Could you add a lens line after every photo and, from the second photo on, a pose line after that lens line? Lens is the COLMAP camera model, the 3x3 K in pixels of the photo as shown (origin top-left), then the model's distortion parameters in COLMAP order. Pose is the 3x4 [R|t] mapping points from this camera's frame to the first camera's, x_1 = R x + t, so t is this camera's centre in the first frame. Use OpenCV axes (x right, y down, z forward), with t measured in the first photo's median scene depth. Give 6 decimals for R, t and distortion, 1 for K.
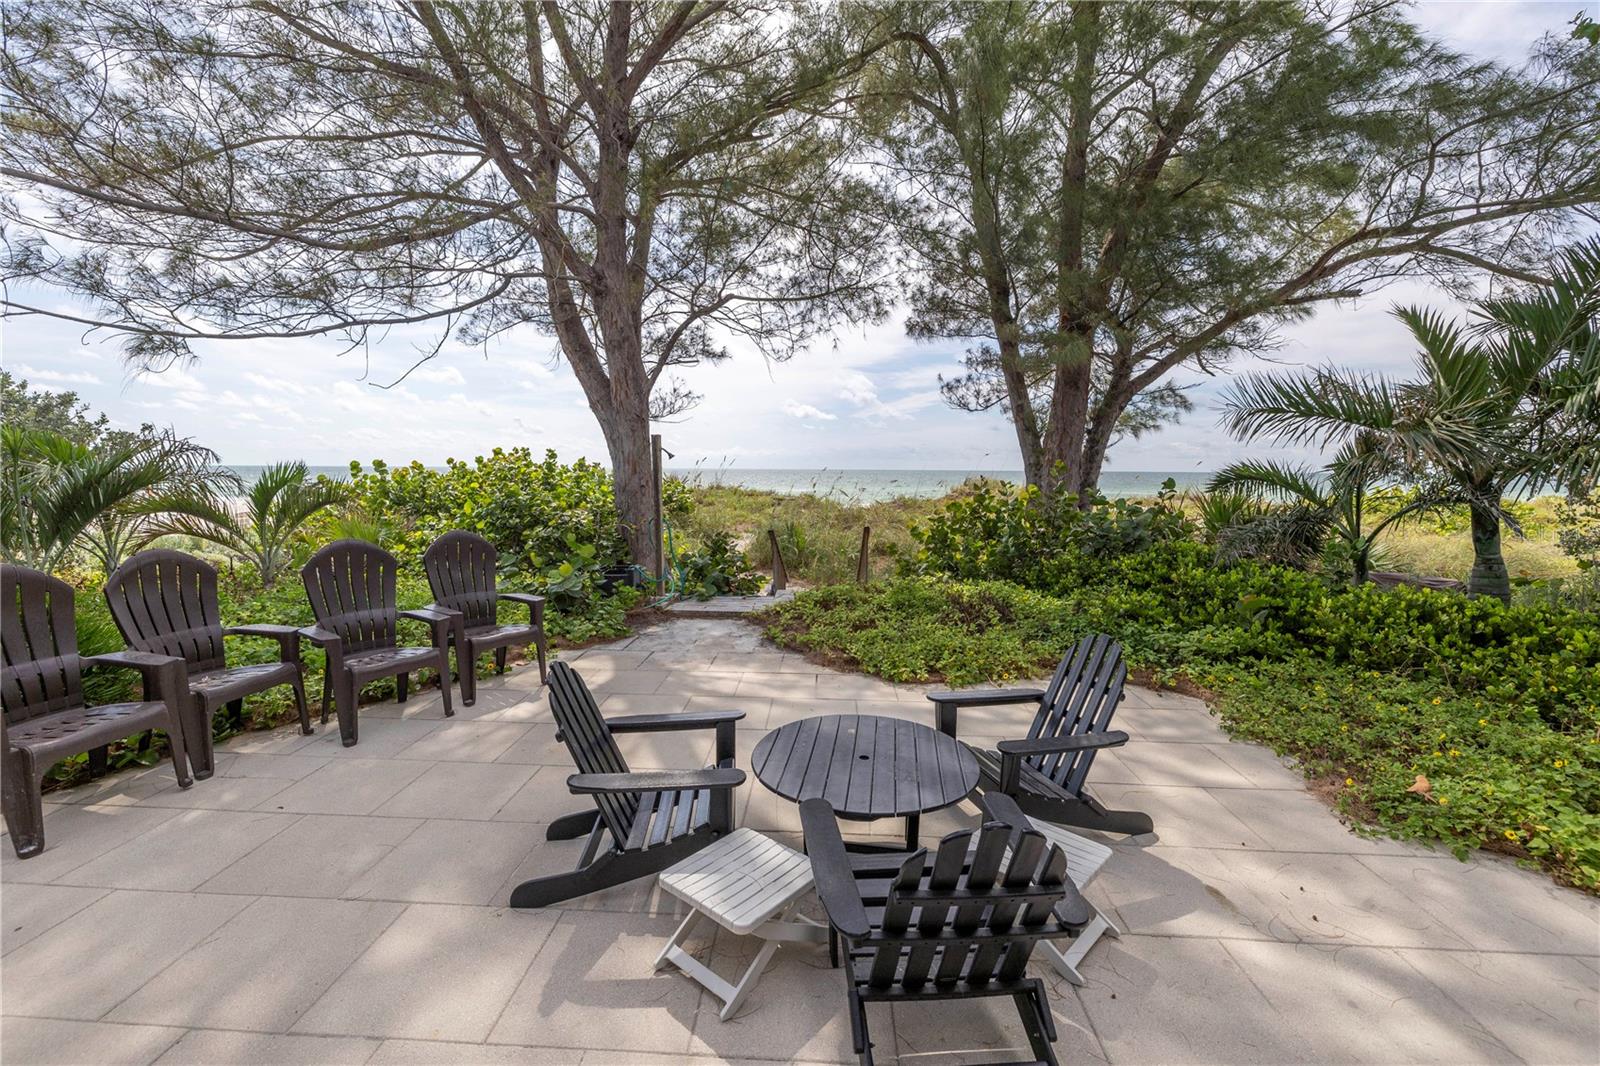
lens RADIAL K [[676.9, 0, 800.0], [0, 676.9, 533.0], [0, 0, 1]] dist [-0.000792, -0.000241]
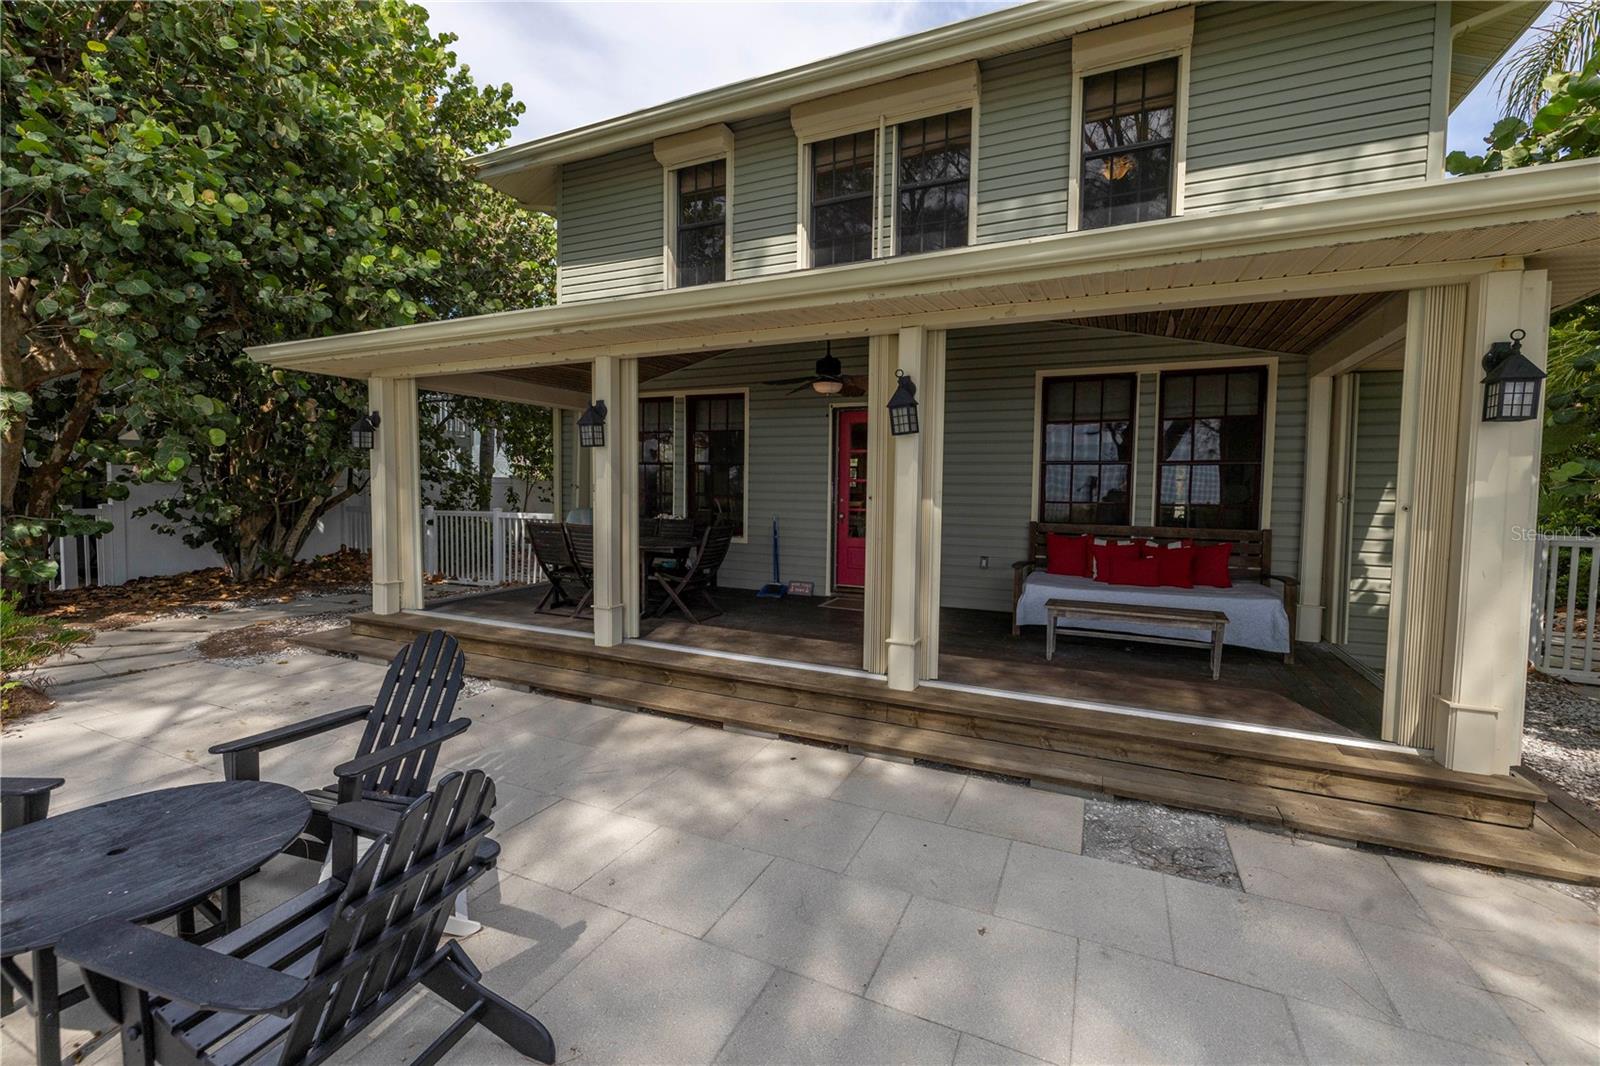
lens RADIAL K [[679.3, 0, 788.7], [0, 679.3, 535.3], [0, 0, 1]] dist [0.003507, 0.000180]
pose [[-0.929264, -0.044528, 0.366723, -0.356748], [0.014280, 0.987637, 0.156107, -0.040897], [-0.369140, 0.150301, -0.917139, 0.593117]]
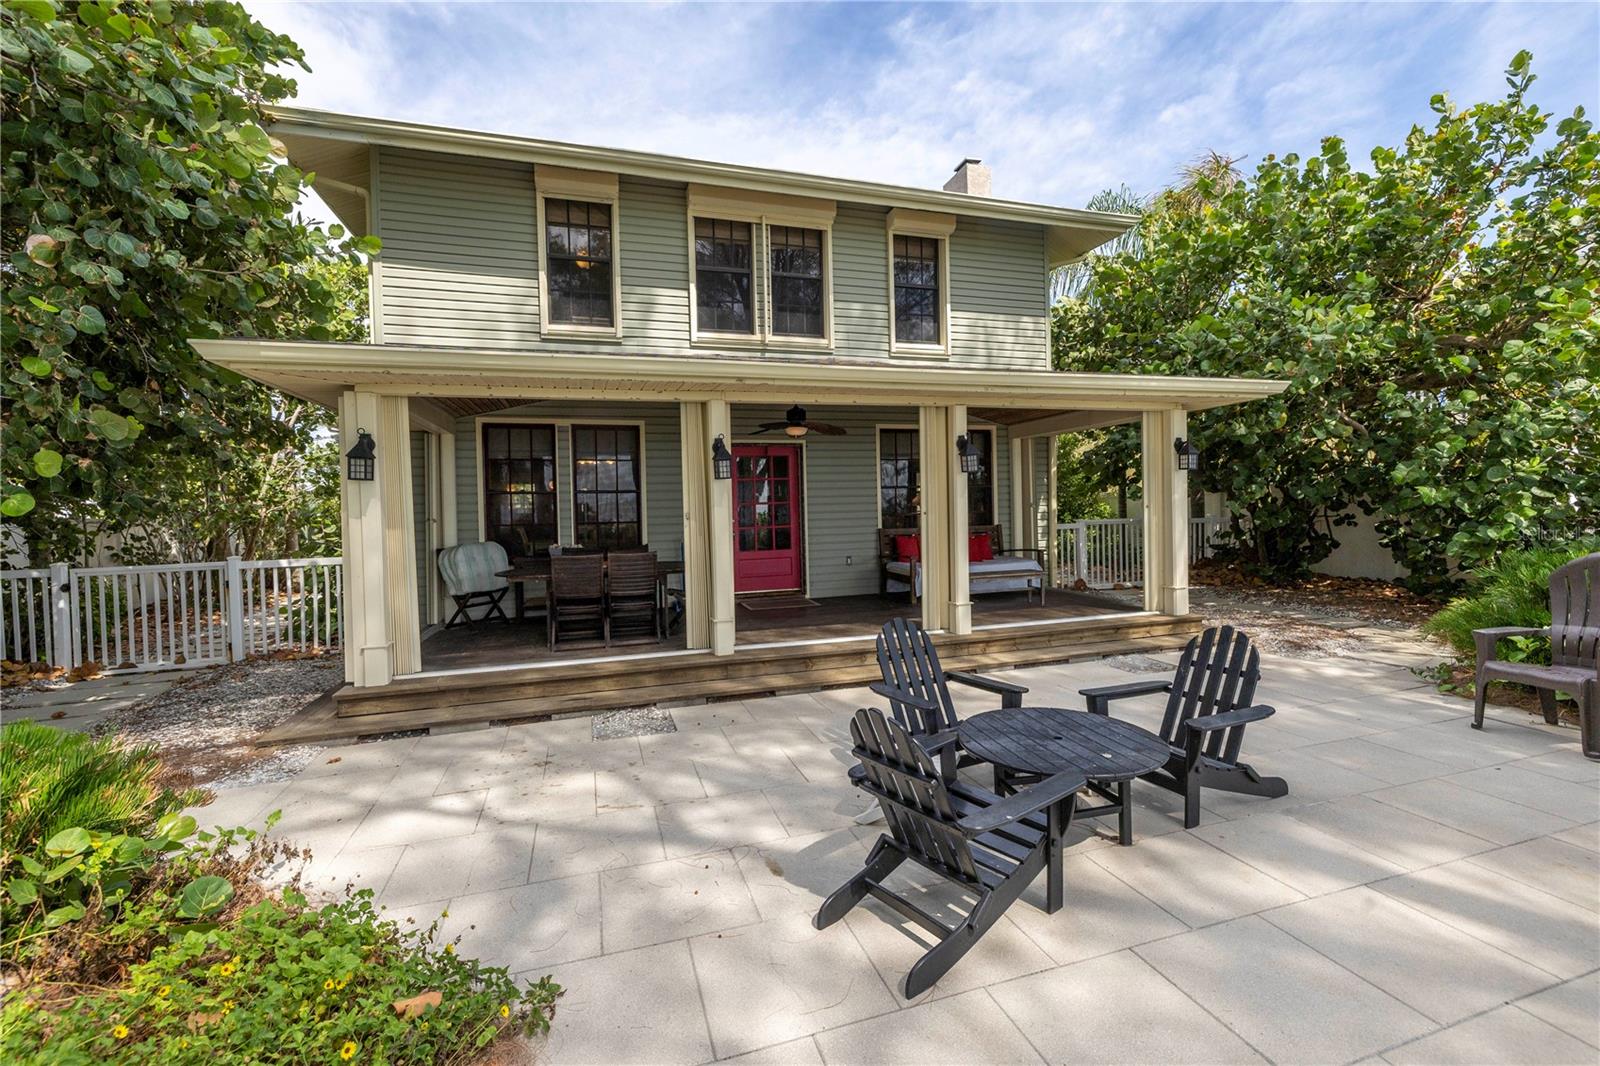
lens RADIAL K [[676.9, 0, 800.0], [0, 676.9, 533.0], [0, 0, 1]] dist [-0.000792, -0.000241]
pose [[-0.933947, 0.031528, -0.356017, 0.392568], [-0.013583, 0.992251, 0.123504, -0.064856], [0.357152, 0.120182, -0.926282, 0.819775]]
